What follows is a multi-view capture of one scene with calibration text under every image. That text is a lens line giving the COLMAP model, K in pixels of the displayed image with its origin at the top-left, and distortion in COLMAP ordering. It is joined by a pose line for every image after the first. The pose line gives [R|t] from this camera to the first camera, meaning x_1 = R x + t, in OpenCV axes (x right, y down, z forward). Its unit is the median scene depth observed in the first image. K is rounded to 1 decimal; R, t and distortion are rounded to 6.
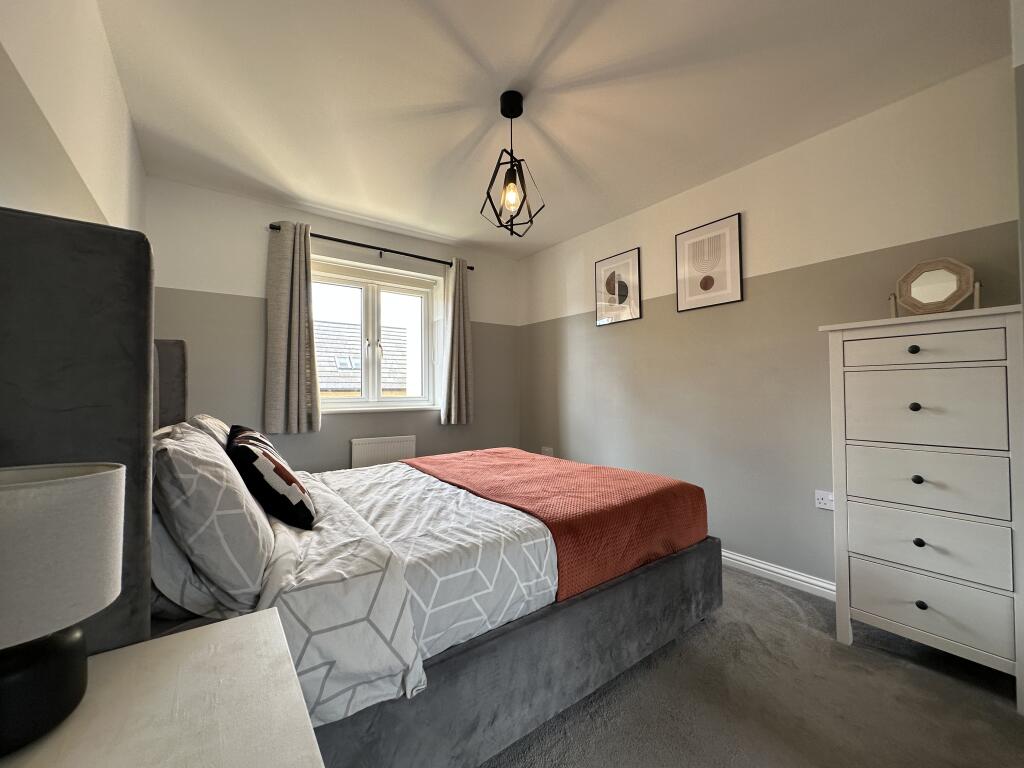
lens RADIAL K [[408.7, 0, 512.6], [0, 408.7, 378.2], [0, 0, 1]] dist [-0.003125, -0.000450]
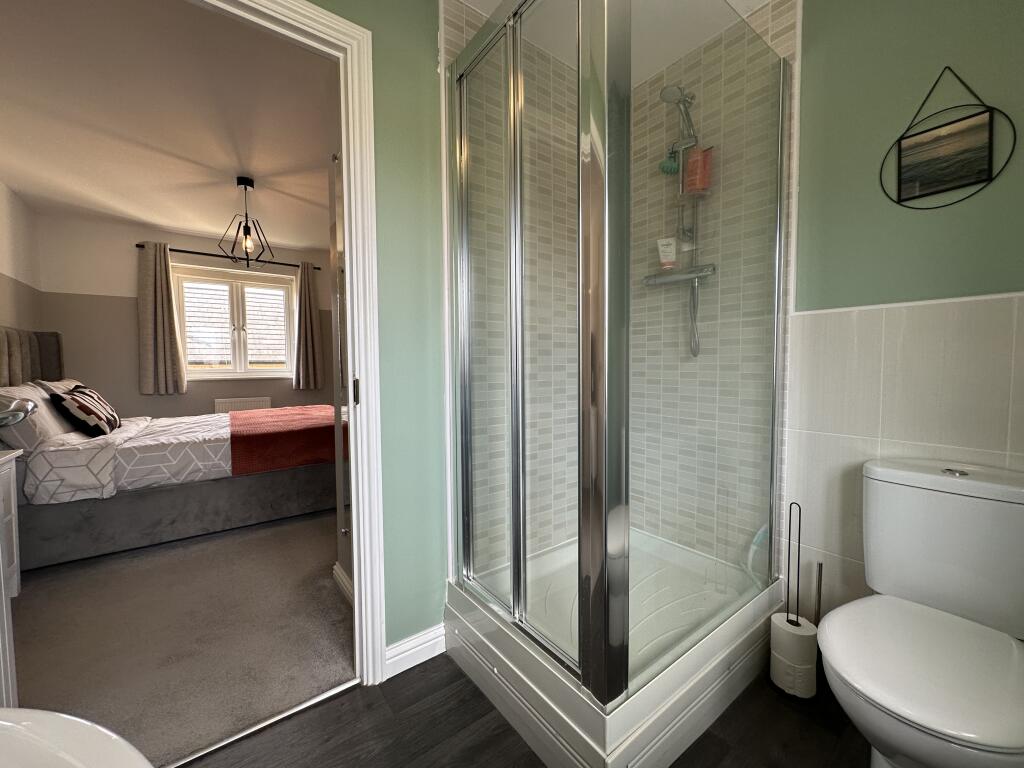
lens RADIAL K [[408.7, 0, 509.6], [0, 408.7, 377.5], [0, 0, 1]] dist [-0.003125, -0.000450]
pose [[0.999982, -0.001140, 0.005970, 0.649011], [0.000736, 0.997729, 0.067359, -0.016814], [-0.006033, -0.067353, 0.997711, -0.406257]]
